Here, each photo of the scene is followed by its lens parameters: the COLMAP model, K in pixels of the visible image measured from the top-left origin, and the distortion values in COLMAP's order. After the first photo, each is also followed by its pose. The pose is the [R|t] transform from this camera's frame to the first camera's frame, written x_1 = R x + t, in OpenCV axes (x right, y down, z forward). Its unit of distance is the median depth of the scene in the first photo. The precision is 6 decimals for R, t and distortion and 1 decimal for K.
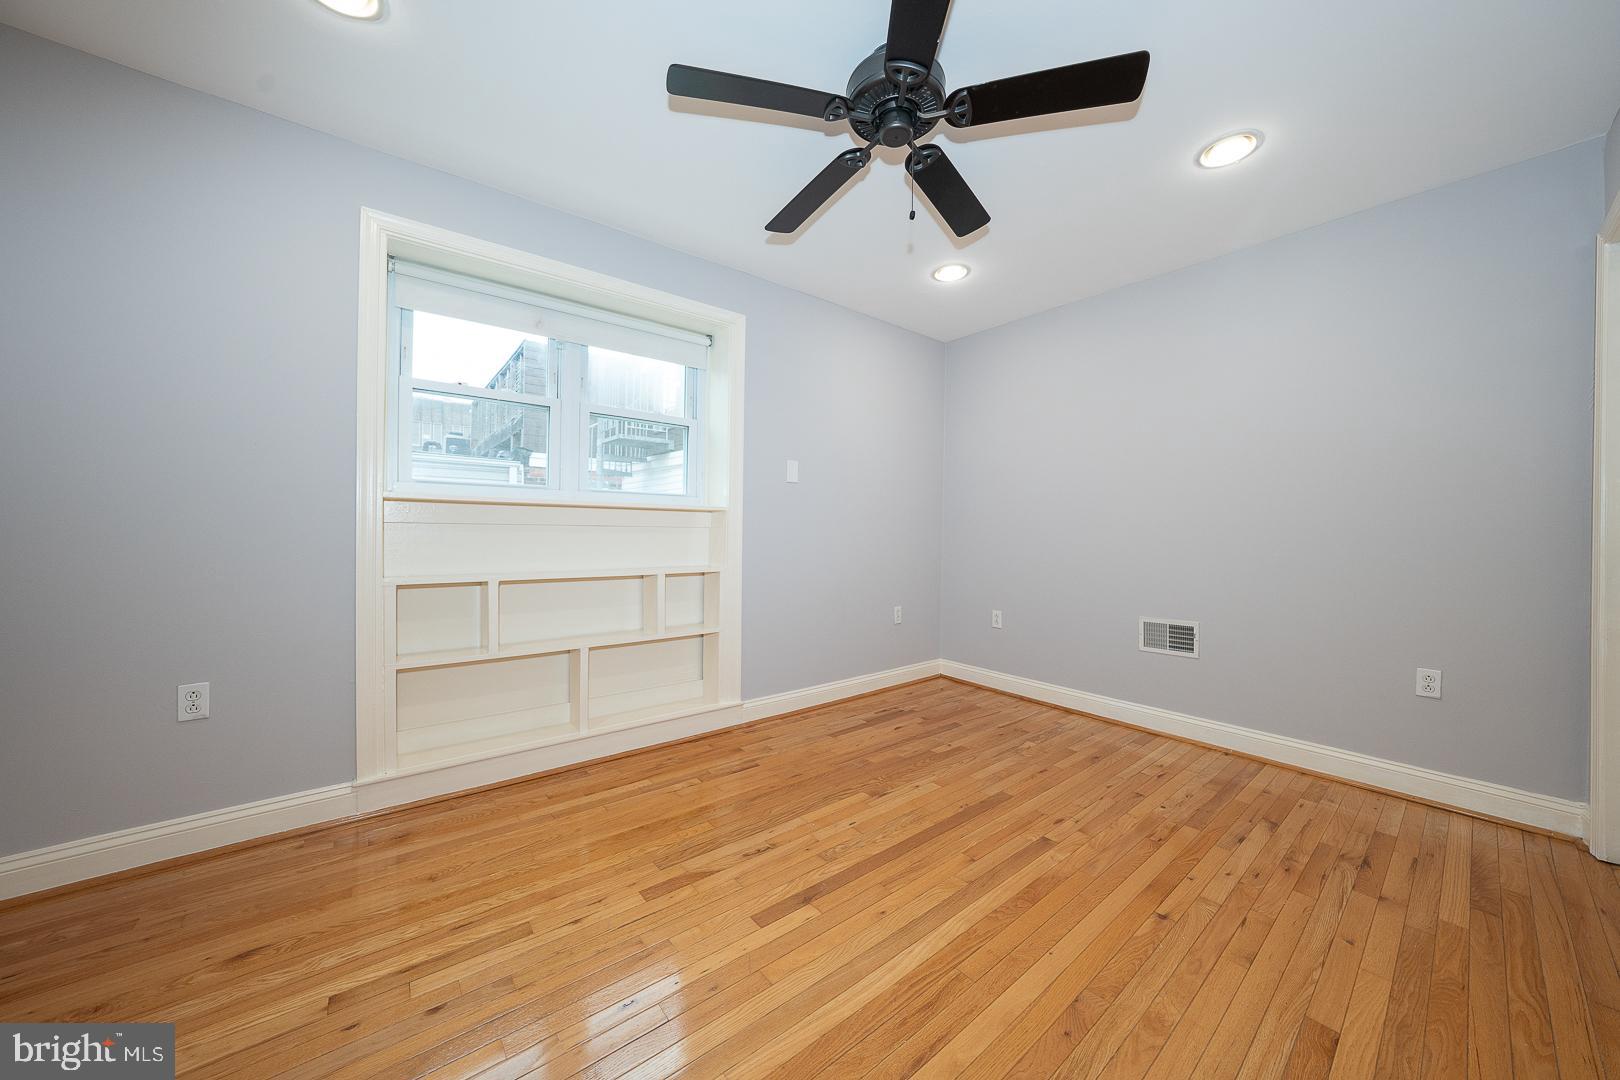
lens RADIAL K [[556.8, 0, 817.2], [0, 556.8, 538.2], [0, 0, 1]] dist [-0.016397, 0.001847]
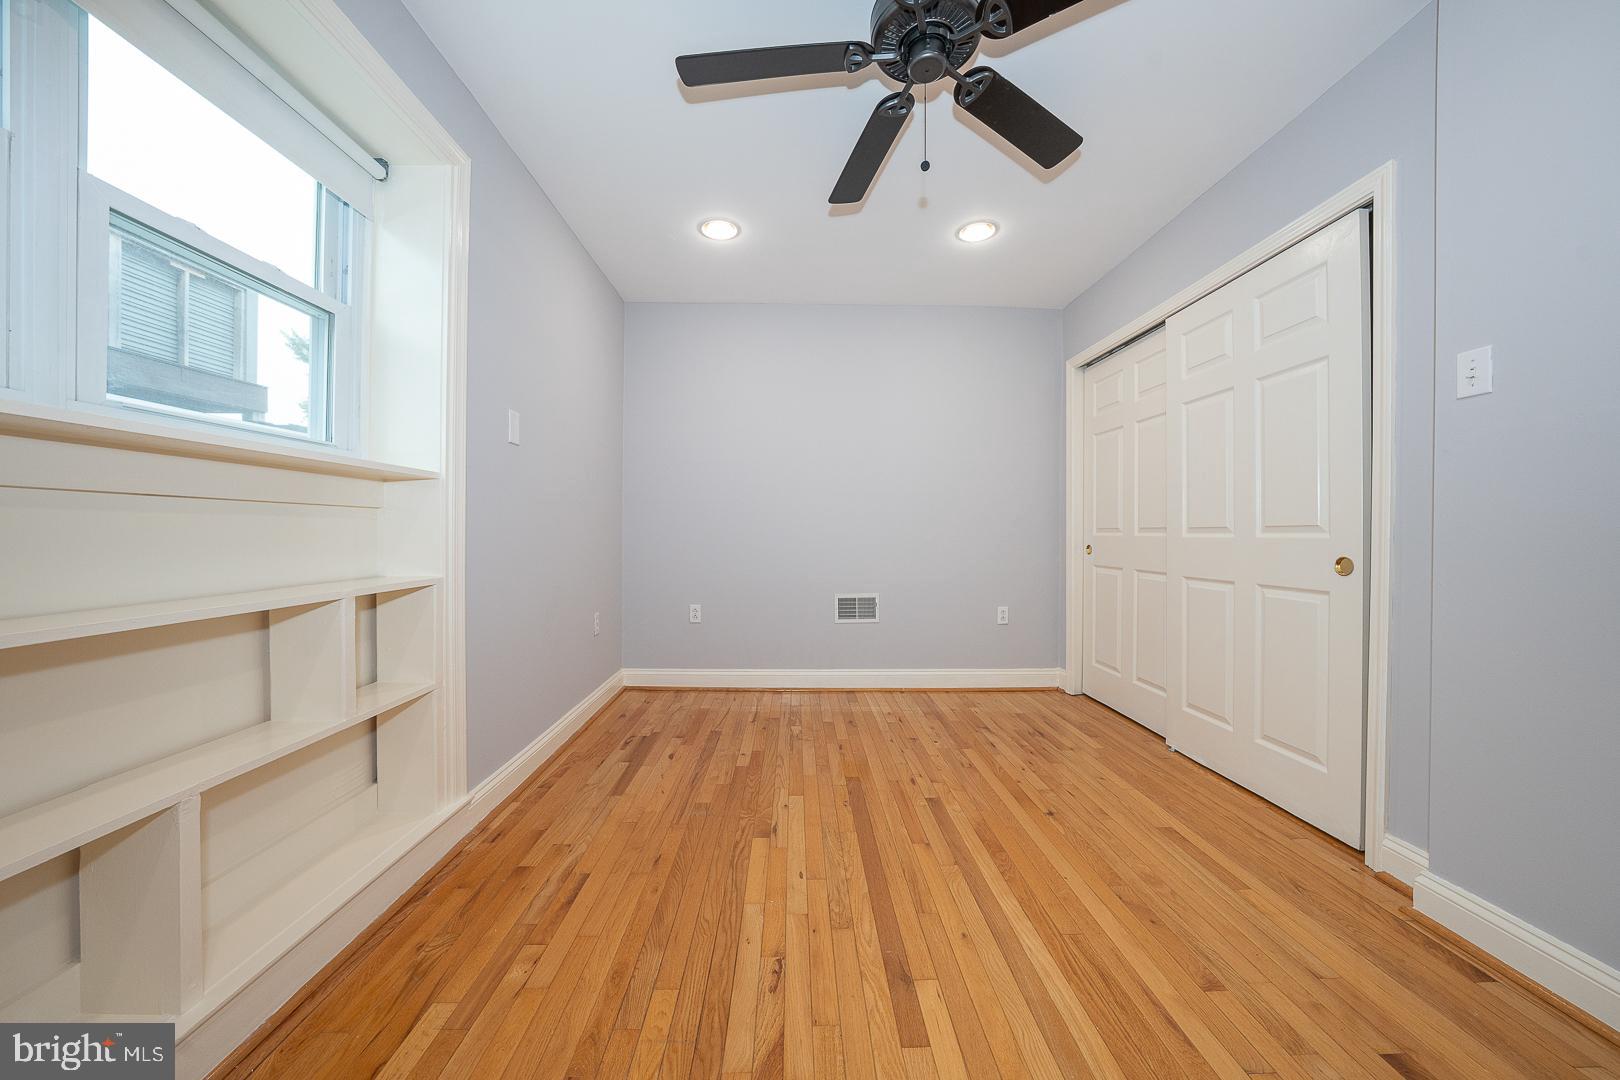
lens RADIAL K [[556.8, 0, 815.5], [0, 556.8, 534.7], [0, 0, 1]] dist [-0.016397, 0.001847]
pose [[0.606324, -0.010143, 0.795153, -0.443799], [0.008533, 0.999944, 0.006248, 0.011538], [-0.795172, 0.002997, 0.606377, 0.391245]]
